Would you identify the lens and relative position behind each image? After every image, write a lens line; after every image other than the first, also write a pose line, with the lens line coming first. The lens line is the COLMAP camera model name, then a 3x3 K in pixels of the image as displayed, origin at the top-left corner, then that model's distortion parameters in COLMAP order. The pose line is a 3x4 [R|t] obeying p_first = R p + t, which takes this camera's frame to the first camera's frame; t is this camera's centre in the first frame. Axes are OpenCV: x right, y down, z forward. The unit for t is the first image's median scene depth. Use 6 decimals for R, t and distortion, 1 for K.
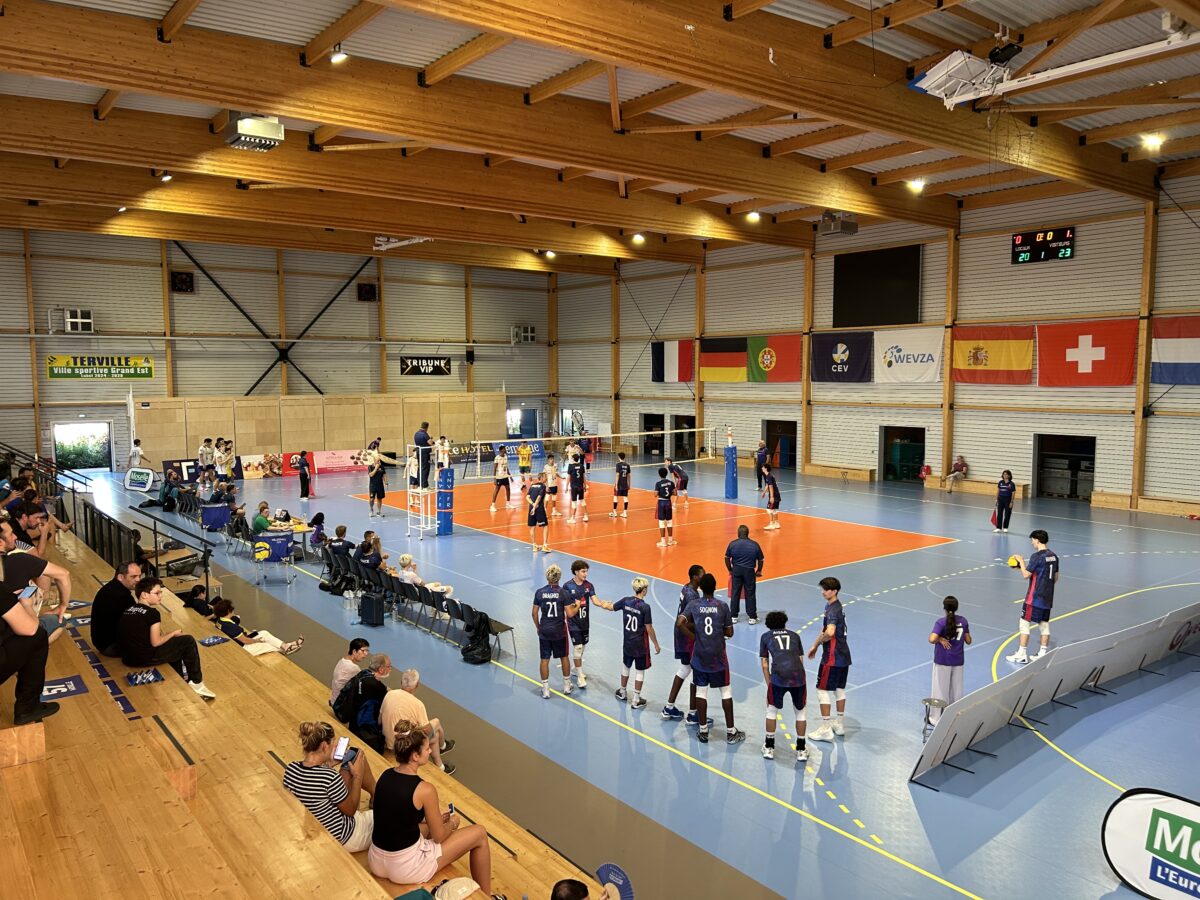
lens RADIAL K [[905.8, 0, 606.4], [0, 905.8, 454.2], [0, 0, 1]] dist [0.086340, -0.003961]
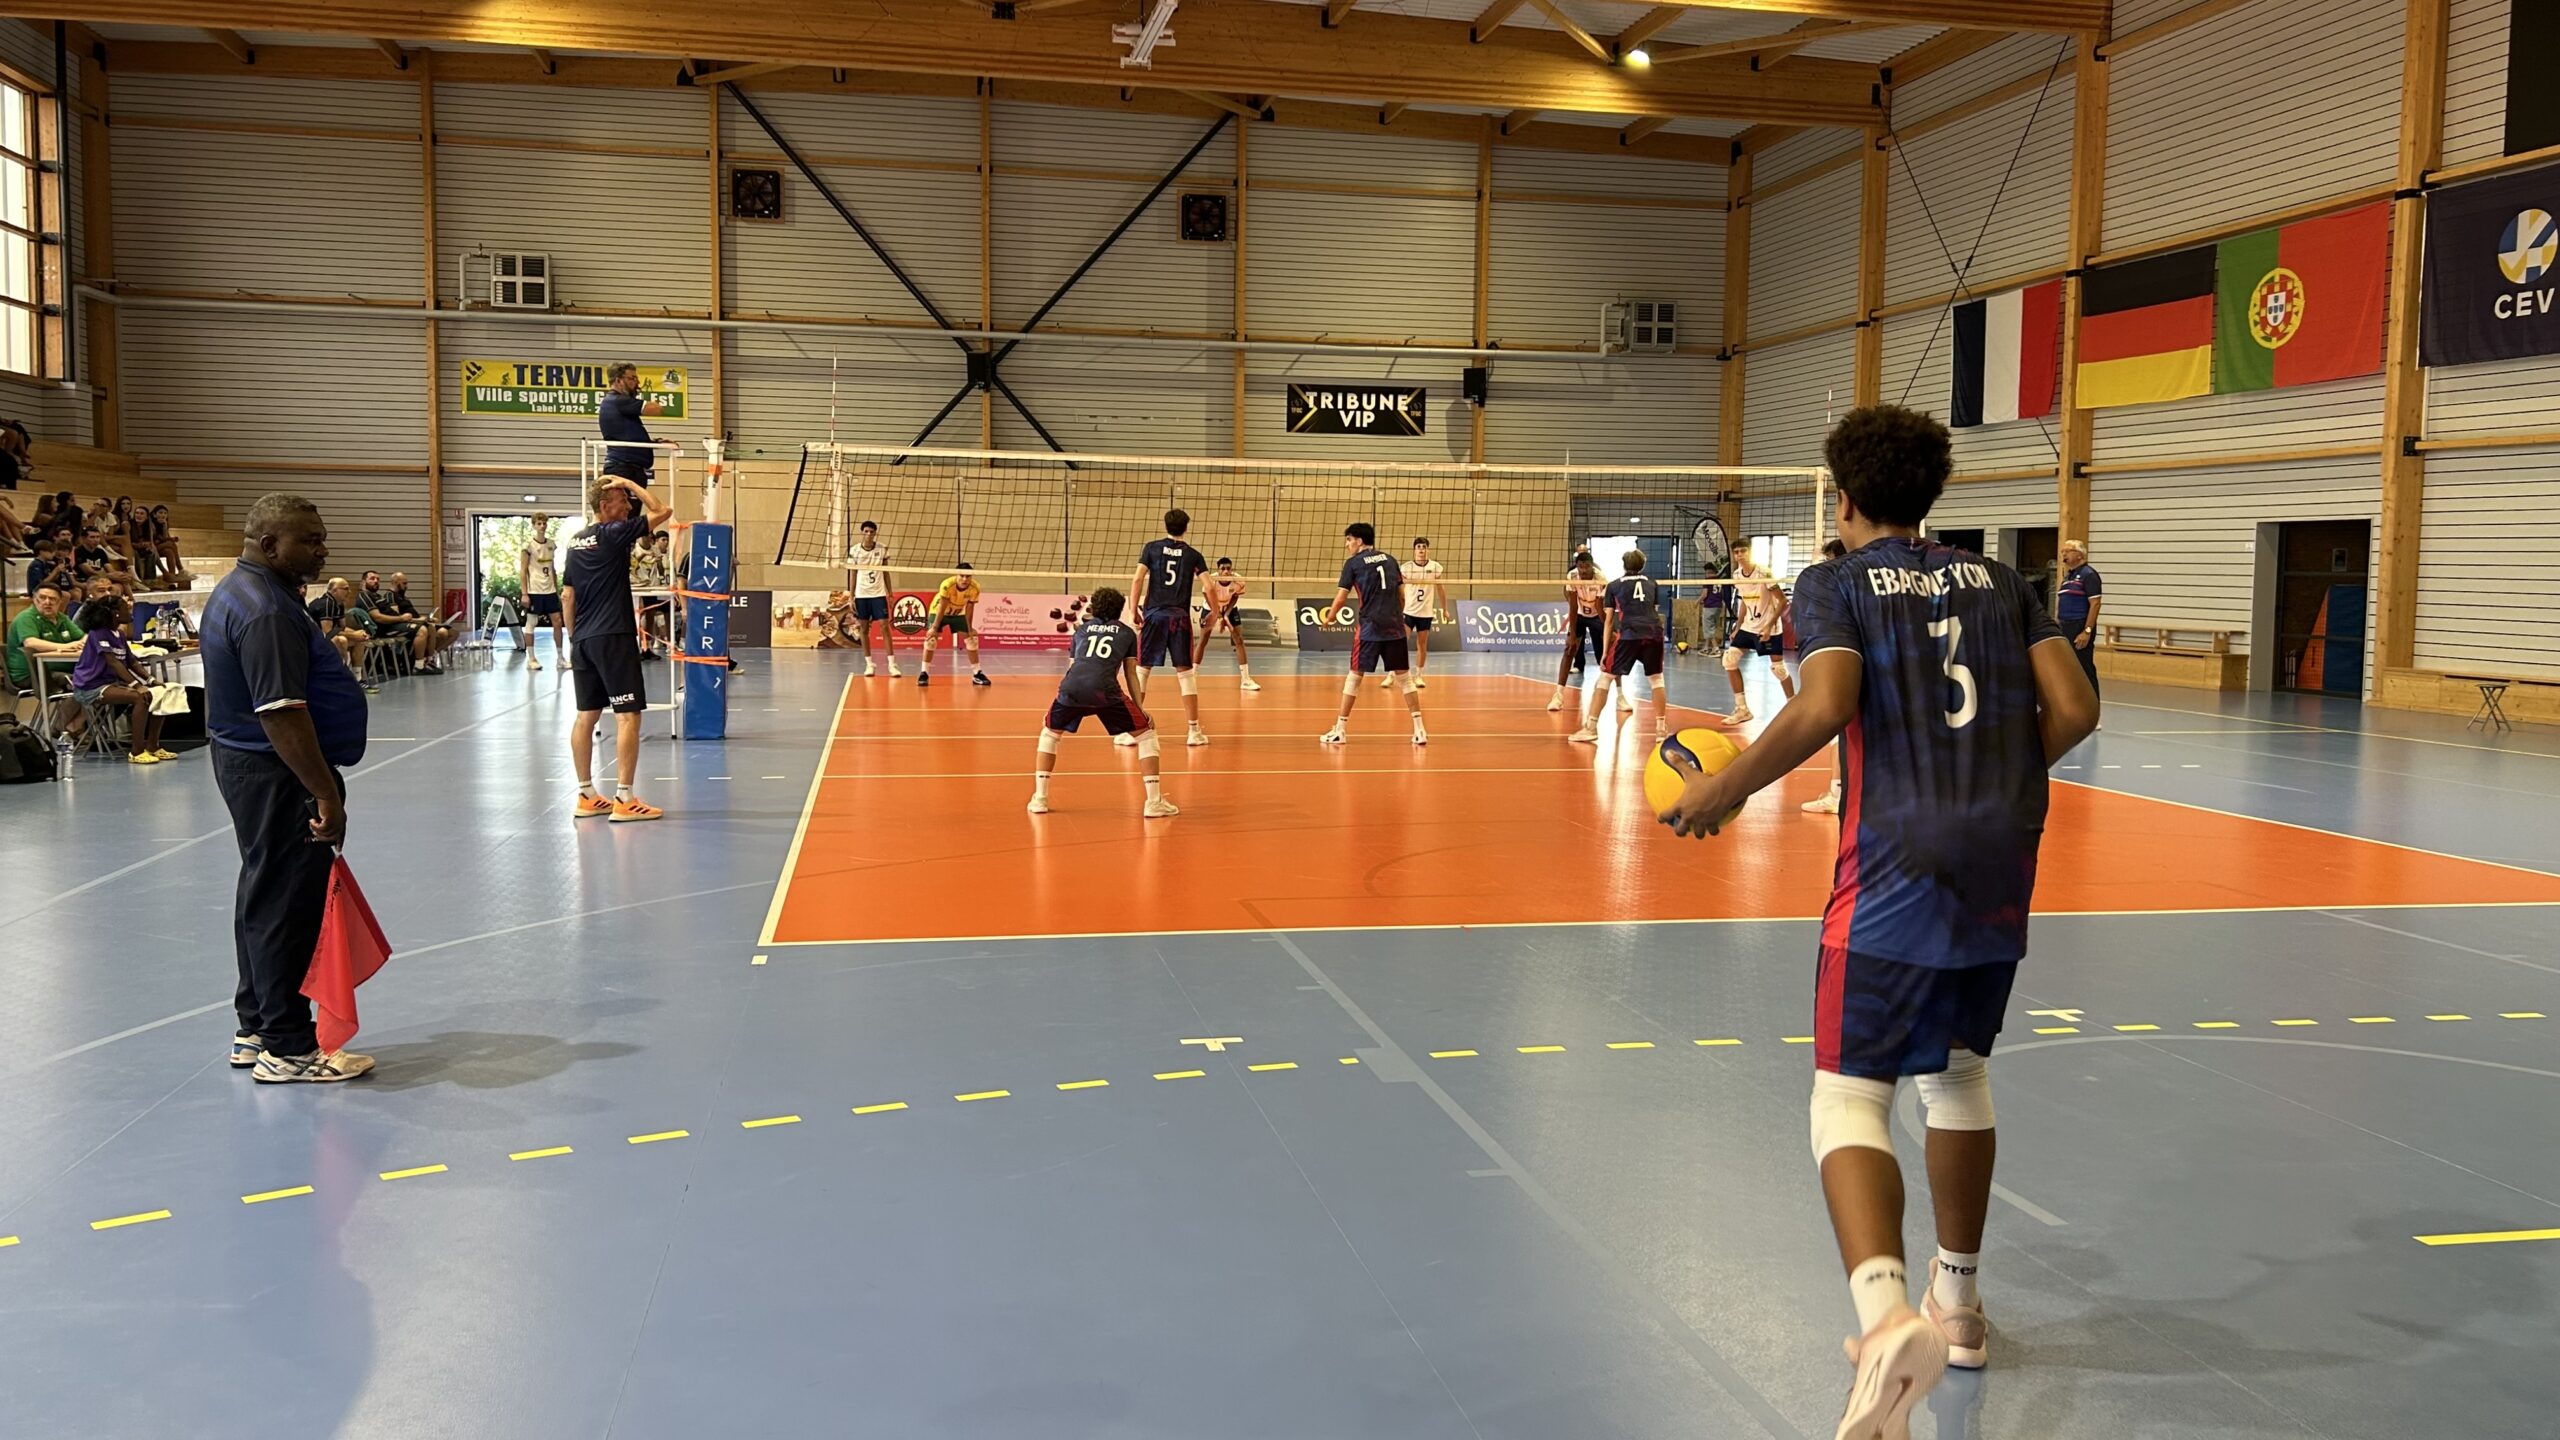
lens RADIAL K [[2019.3, 0, 1268.2], [0, 2019.3, 719.9], [0, 0, 1]] dist [0.062422, -0.037634]
pose [[0.891473, 0.049776, -0.450332, 0.176386], [-0.058117, 0.998299, -0.004703, 0.043818], [0.449331, 0.030365, 0.892849, 0.258887]]
